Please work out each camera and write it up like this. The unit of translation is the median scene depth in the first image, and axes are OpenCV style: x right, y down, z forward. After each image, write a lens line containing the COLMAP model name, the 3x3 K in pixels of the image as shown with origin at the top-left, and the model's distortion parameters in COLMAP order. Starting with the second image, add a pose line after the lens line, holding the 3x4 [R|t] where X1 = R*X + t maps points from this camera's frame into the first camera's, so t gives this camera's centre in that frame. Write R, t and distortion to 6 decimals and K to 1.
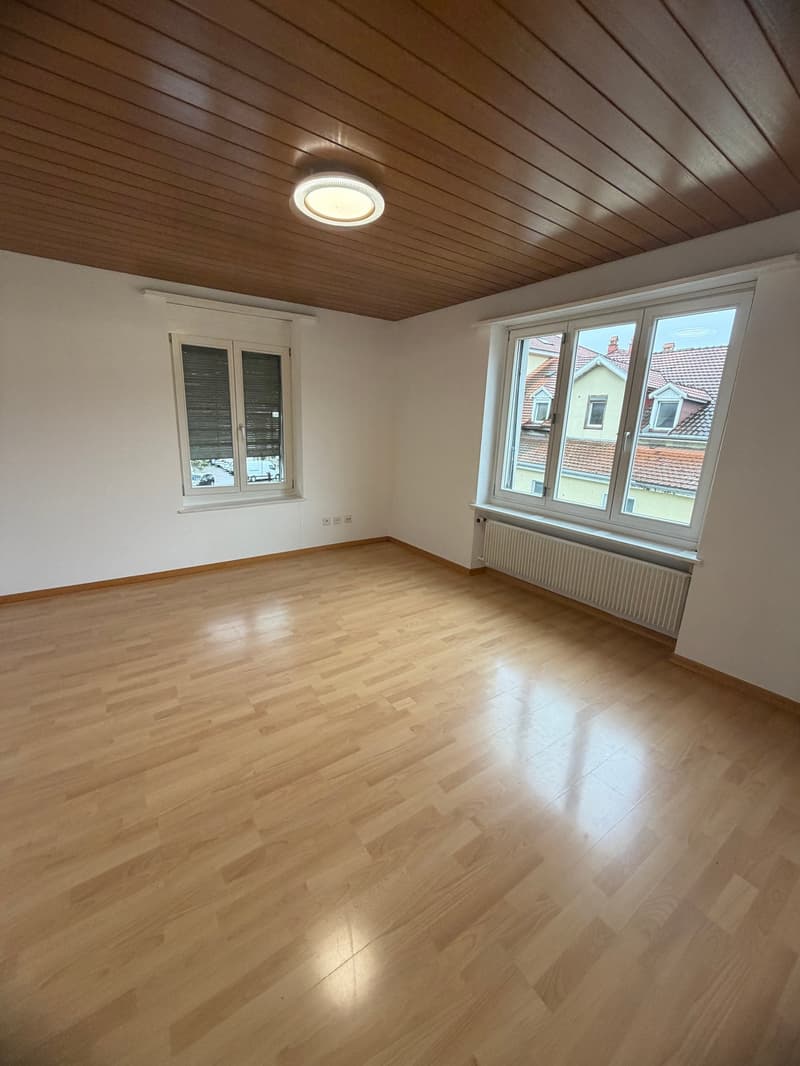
lens RADIAL K [[428.3, 0, 405.7], [0, 428.3, 529.5], [0, 0, 1]] dist [-0.004326, -0.000061]
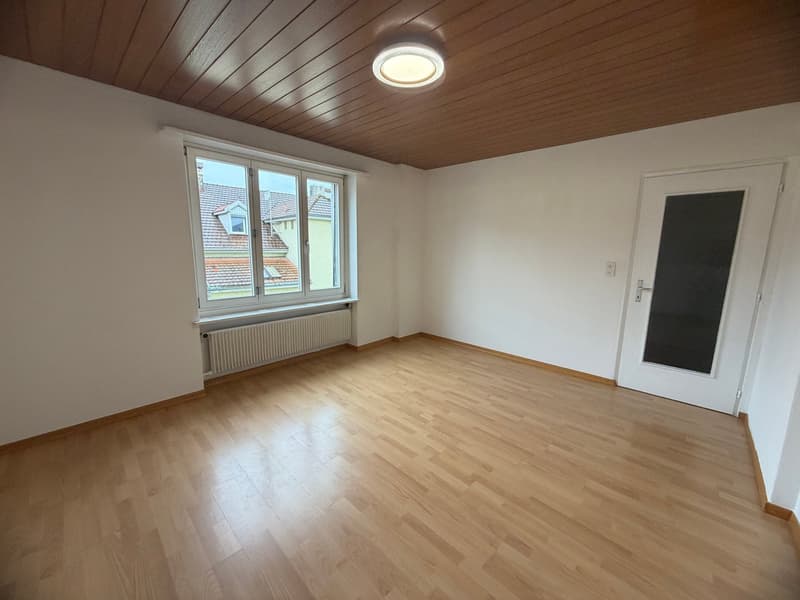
lens RADIAL K [[321.4, 0, 399.7], [0, 321.4, 292.9], [0, 0, 1]] dist [-0.004326, -0.000061]
pose [[-0.174300, -0.181545, 0.967812, -0.774339], [0.234170, 0.947019, 0.219818, -0.223361], [-0.956443, 0.264947, -0.122553, 0.839703]]
